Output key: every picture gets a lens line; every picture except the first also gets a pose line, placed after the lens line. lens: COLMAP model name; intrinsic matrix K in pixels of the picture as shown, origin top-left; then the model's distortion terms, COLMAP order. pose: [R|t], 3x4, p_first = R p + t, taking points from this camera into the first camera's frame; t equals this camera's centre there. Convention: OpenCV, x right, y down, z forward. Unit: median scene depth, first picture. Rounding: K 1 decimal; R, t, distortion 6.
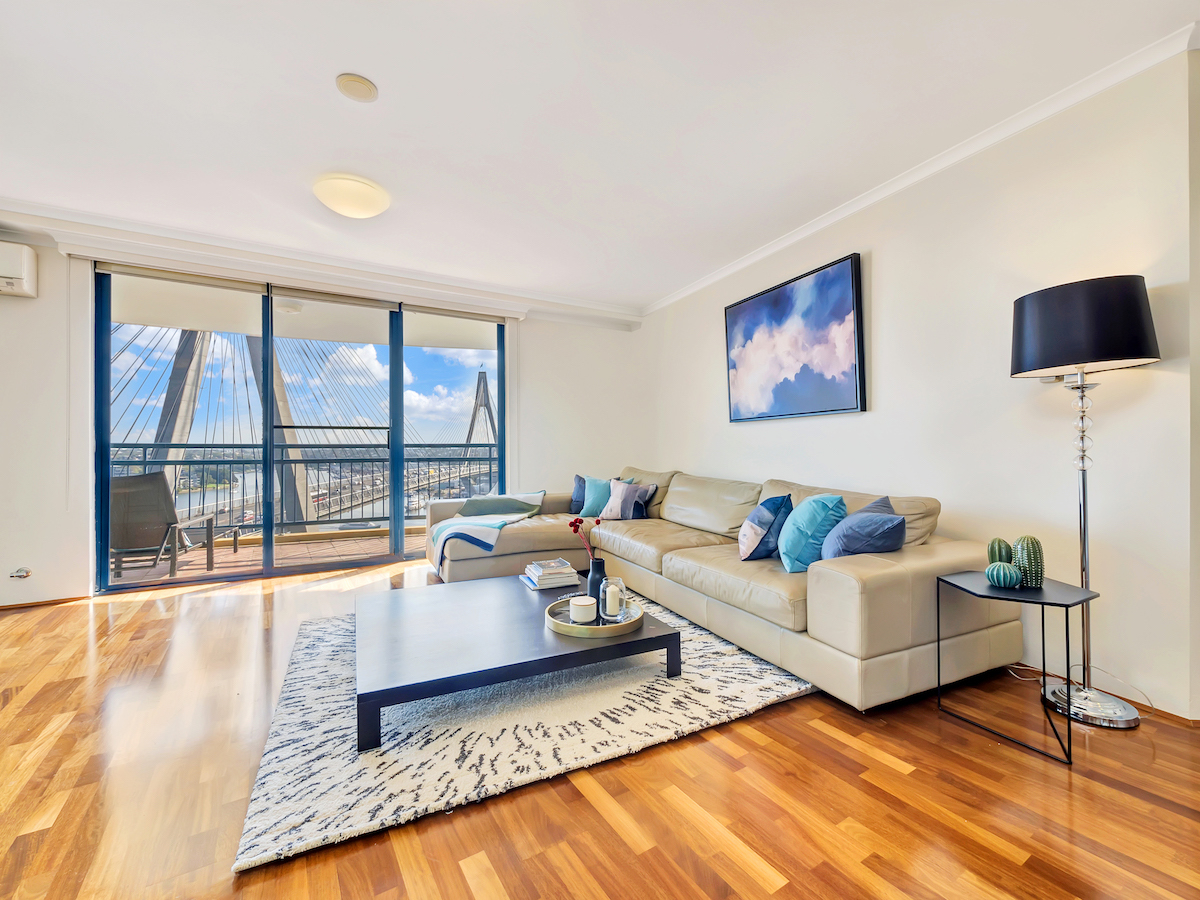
lens RADIAL K [[522.2, 0, 589.2], [0, 522.2, 442.1], [0, 0, 1]] dist [0.003421, 0.000499]
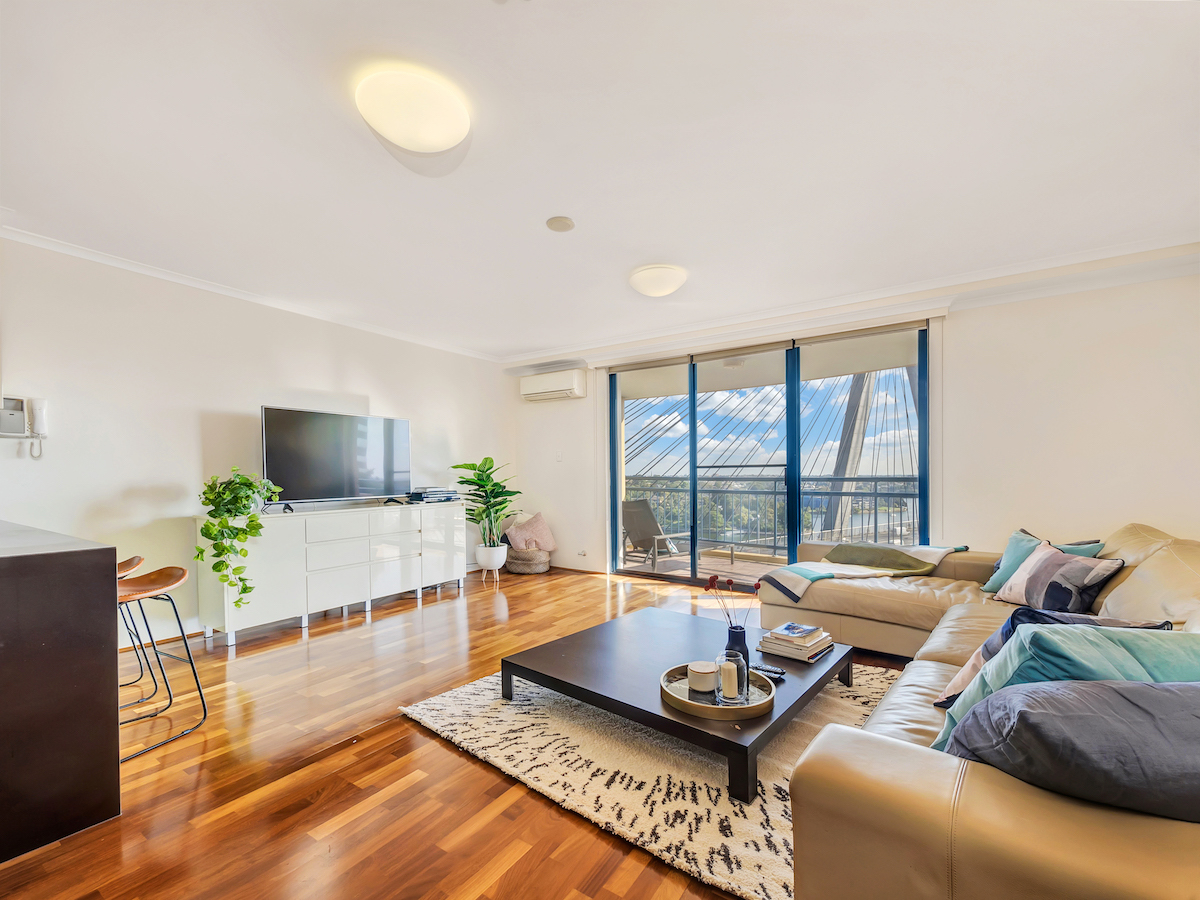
lens RADIAL K [[522.2, 0, 589.2], [0, 522.2, 442.1], [0, 0, 1]] dist [0.003421, 0.000499]
pose [[0.383364, -0.064334, -0.921354, 0.584782], [0.006501, 0.997734, -0.066963, -0.007514], [0.923574, 0.019681, 0.382914, 0.372365]]
